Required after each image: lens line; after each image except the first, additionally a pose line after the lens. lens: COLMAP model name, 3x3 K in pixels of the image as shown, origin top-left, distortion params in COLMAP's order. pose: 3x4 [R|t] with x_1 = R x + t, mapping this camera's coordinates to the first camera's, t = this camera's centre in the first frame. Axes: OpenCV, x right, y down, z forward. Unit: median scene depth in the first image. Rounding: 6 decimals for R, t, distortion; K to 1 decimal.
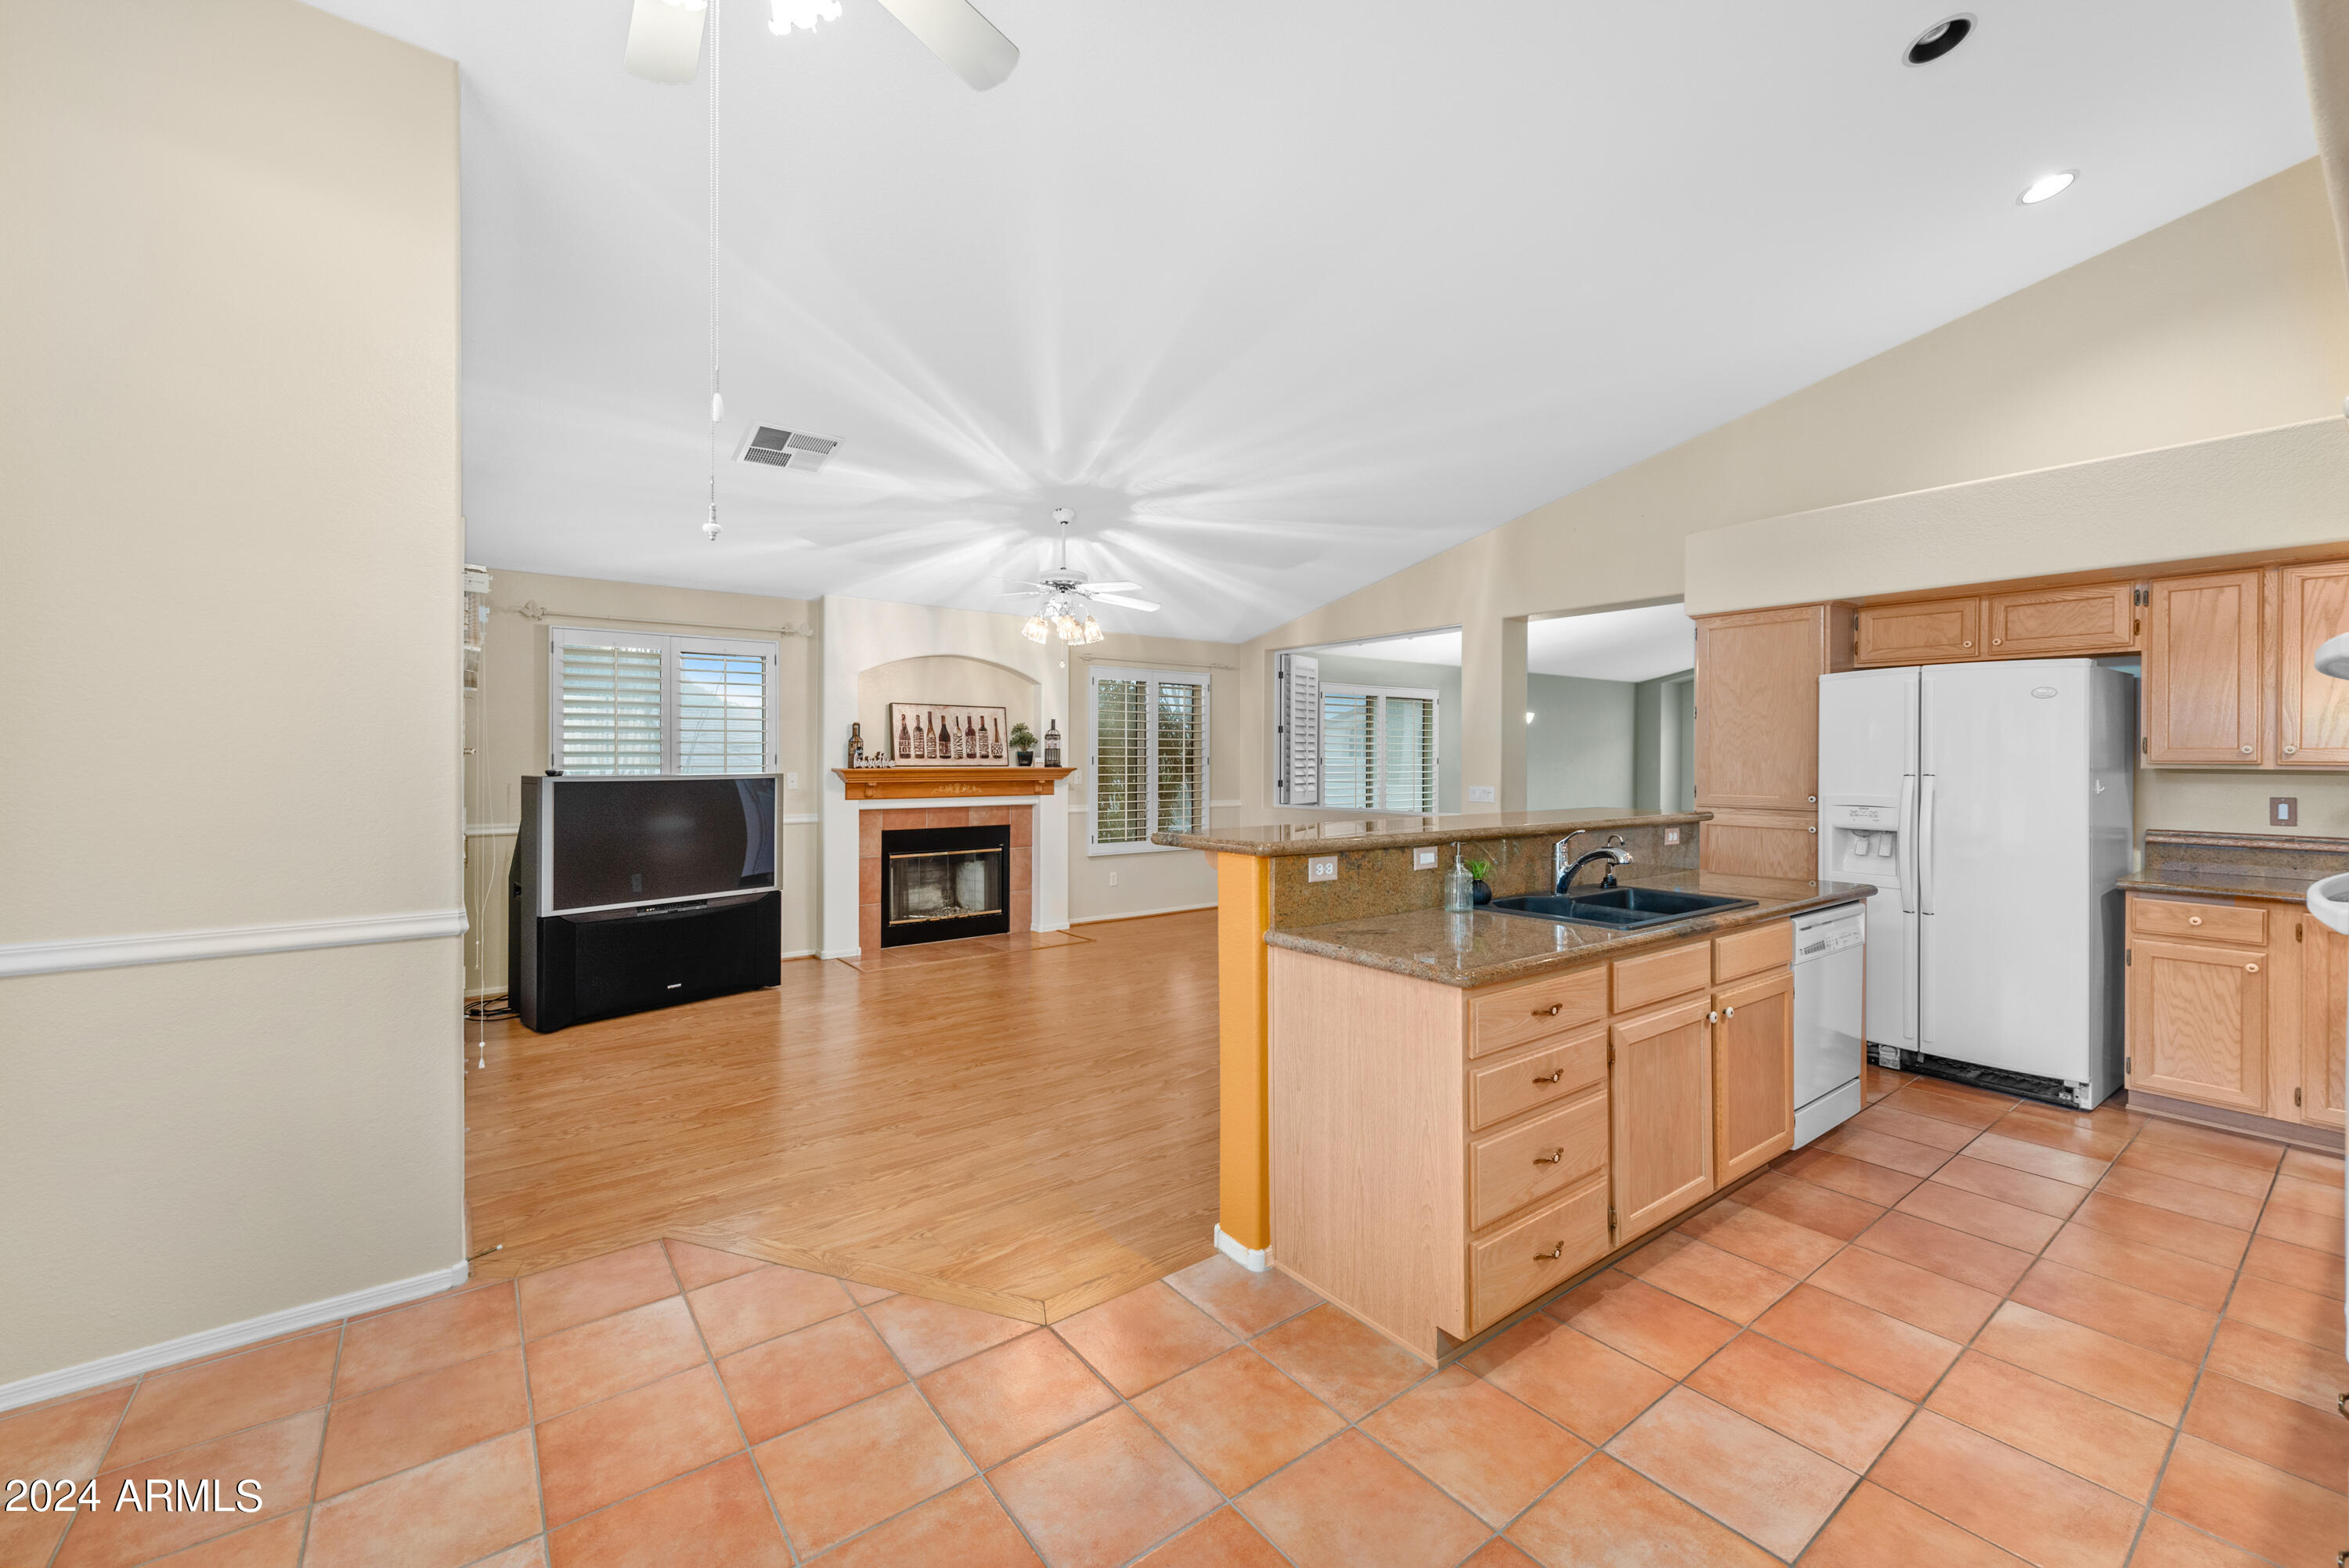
lens RADIAL K [[943.7, 0, 1174.5], [0, 943.7, 784.0], [0, 0, 1]] dist [0.013475, -0.000356]
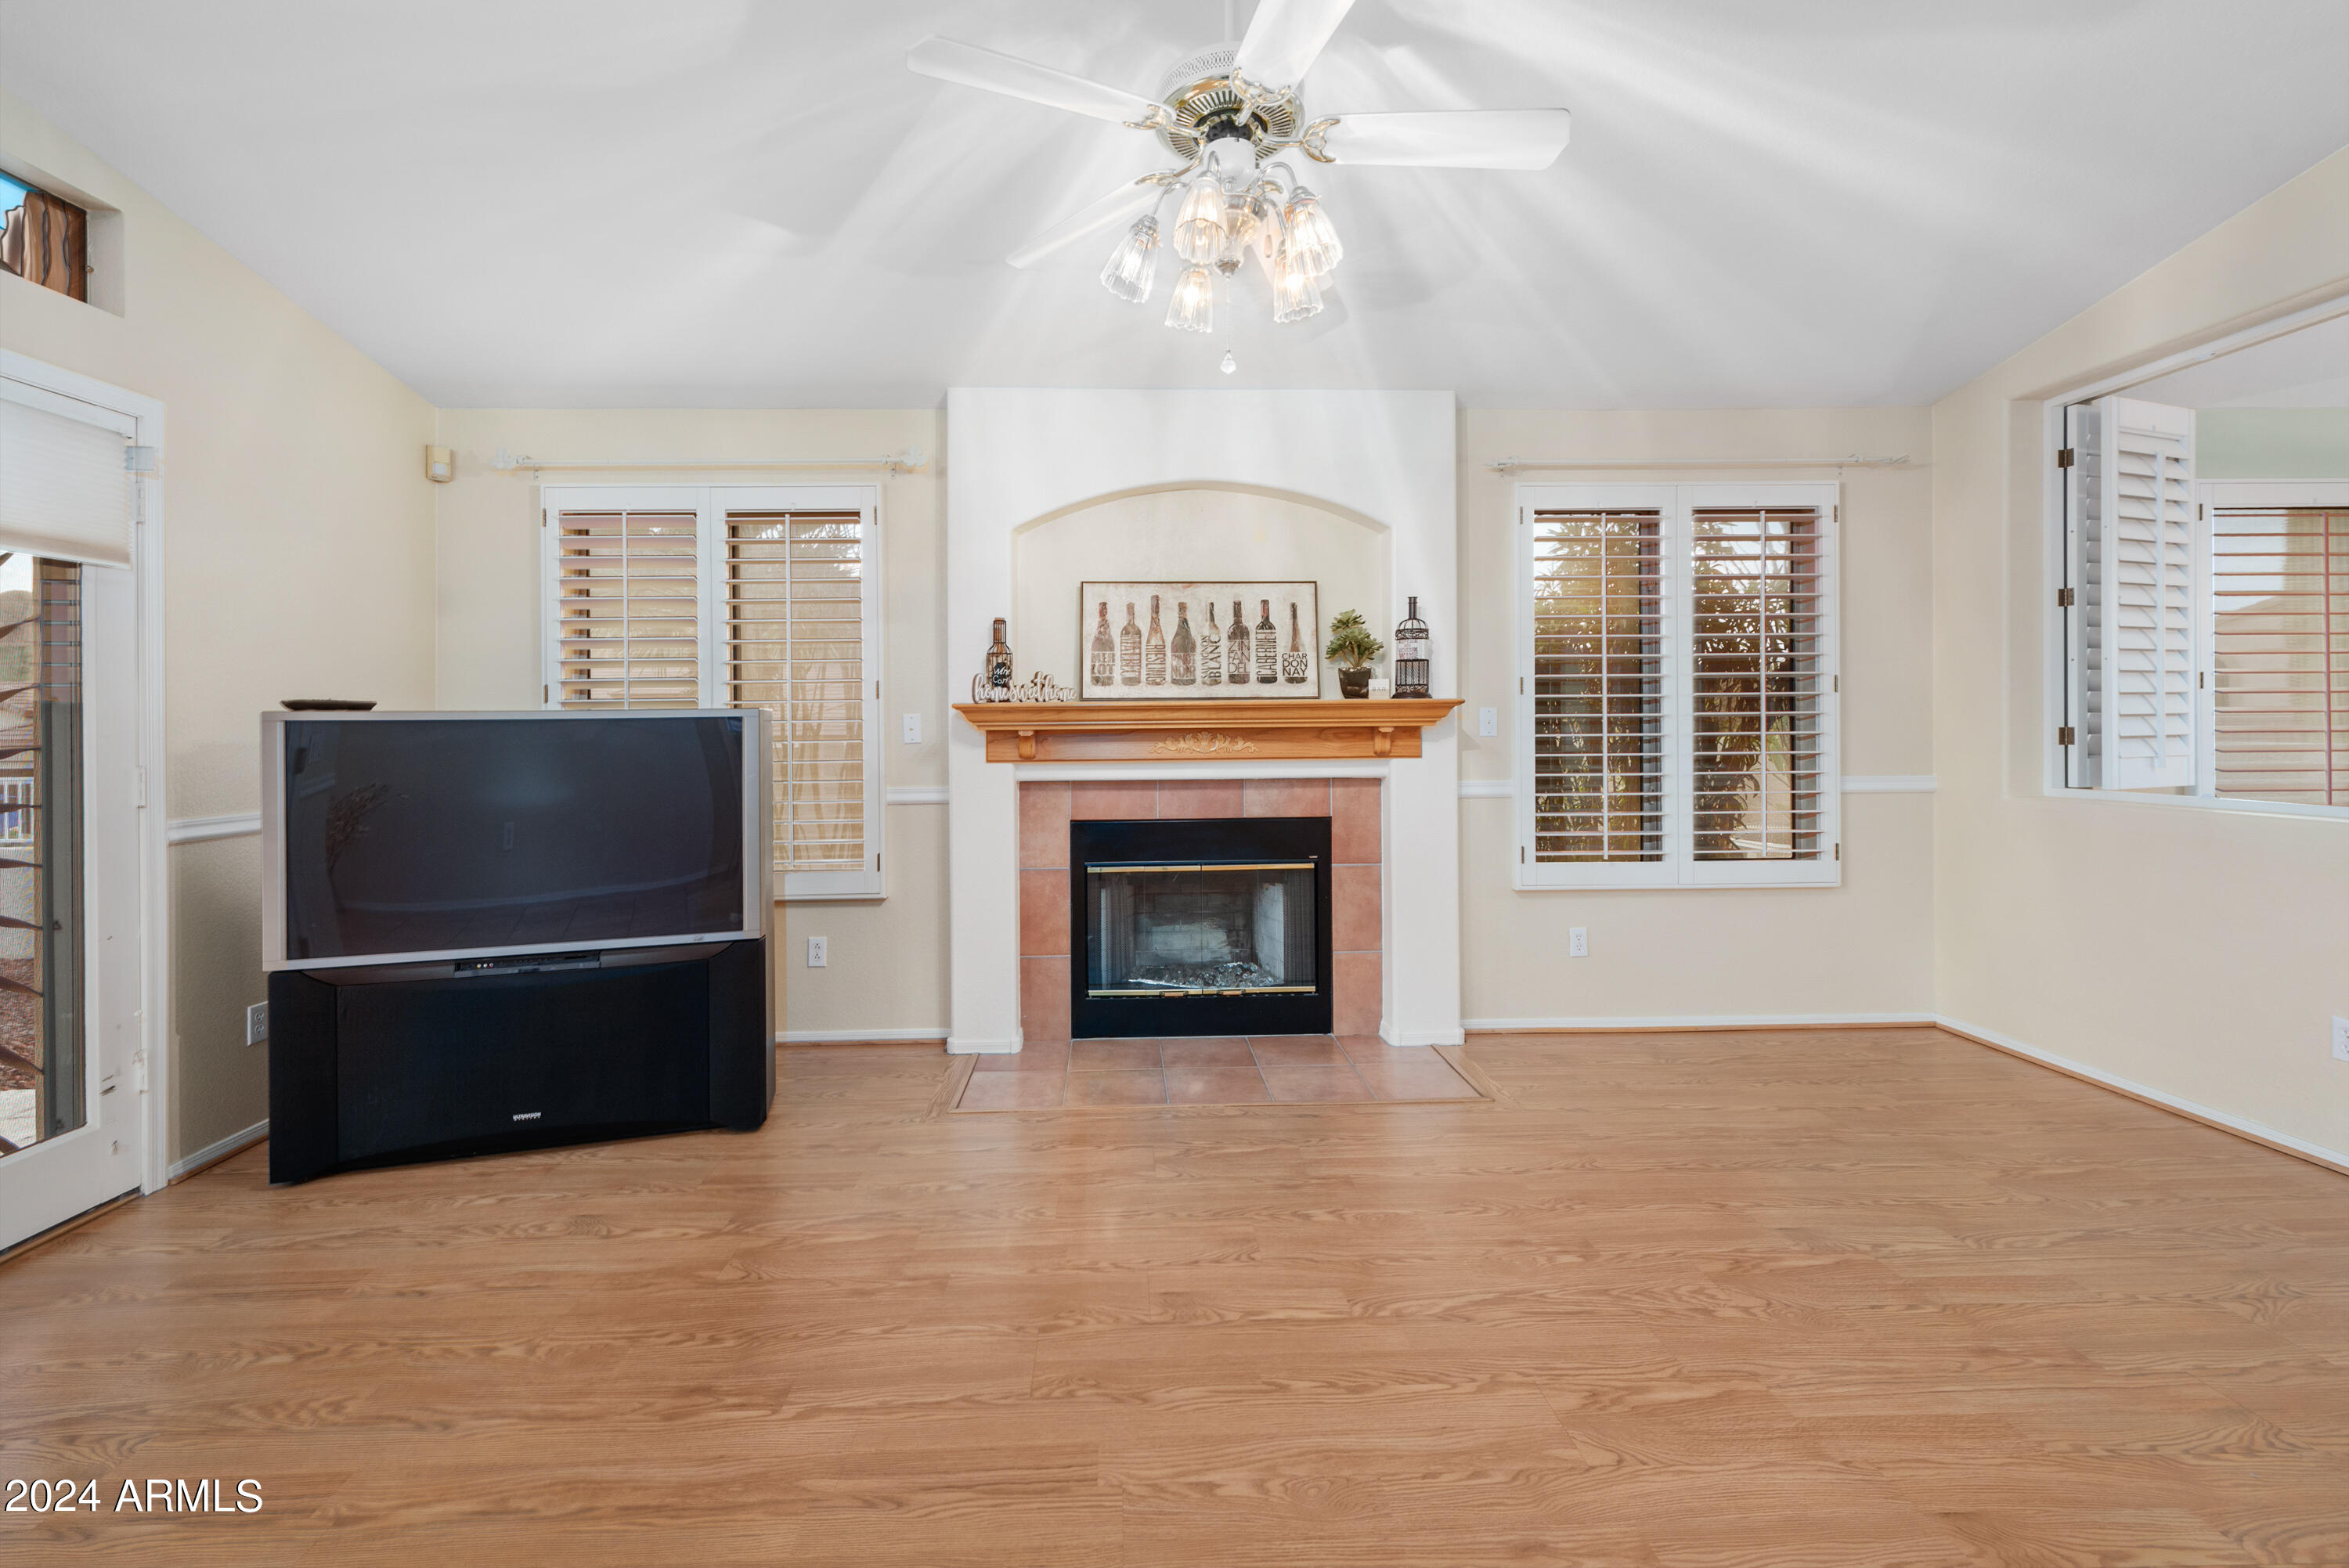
lens RADIAL K [[962.3, 0, 1145.8], [0, 962.3, 732.5], [0, 0, 1]] dist [0.013585, -0.004683]
pose [[0.813734, -0.006306, -0.581203, 0.042990], [-0.003339, 0.999874, -0.015524, 0.007187], [0.581228, 0.014573, 0.813611, 0.547168]]
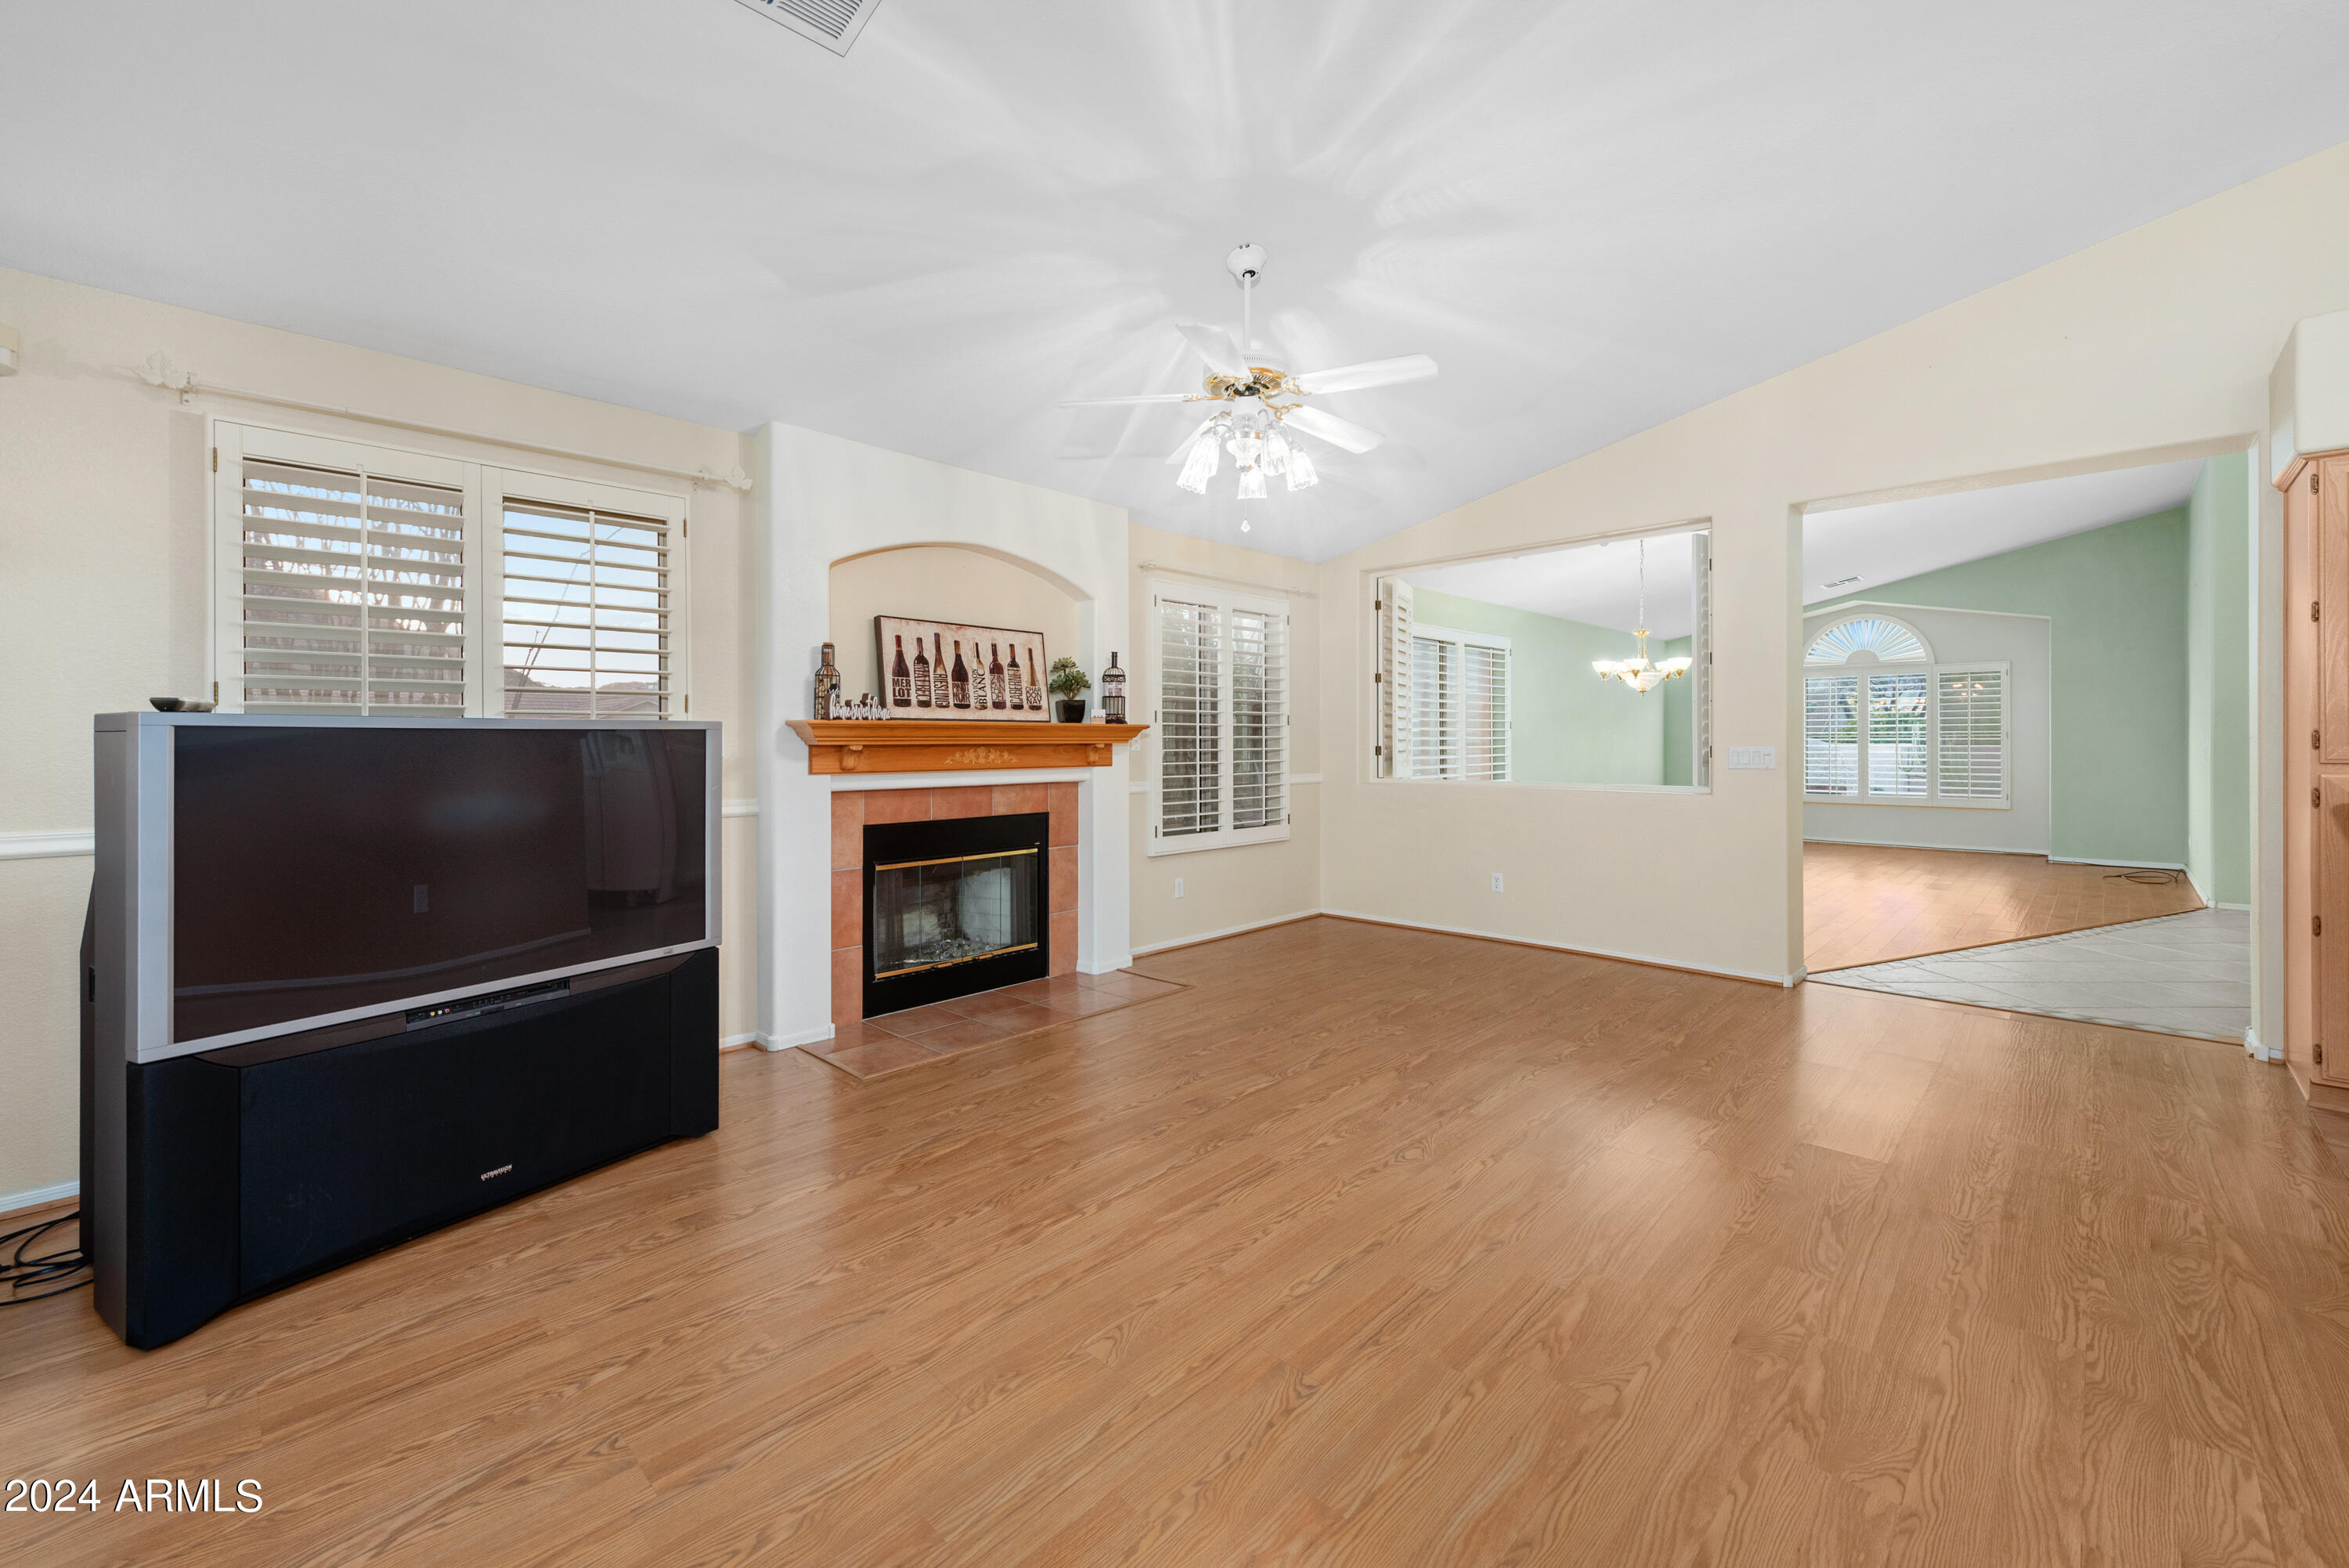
lens RADIAL K [[943.2, 0, 1175.8], [0, 943.2, 755.5], [0, 0, 1]] dist [0.008340, -0.000430]
pose [[0.988756, -0.007844, 0.149333, -0.190522], [0.009586, 0.999894, -0.010948, 0.012282], [-0.149232, 0.012256, 0.988726, 0.349052]]
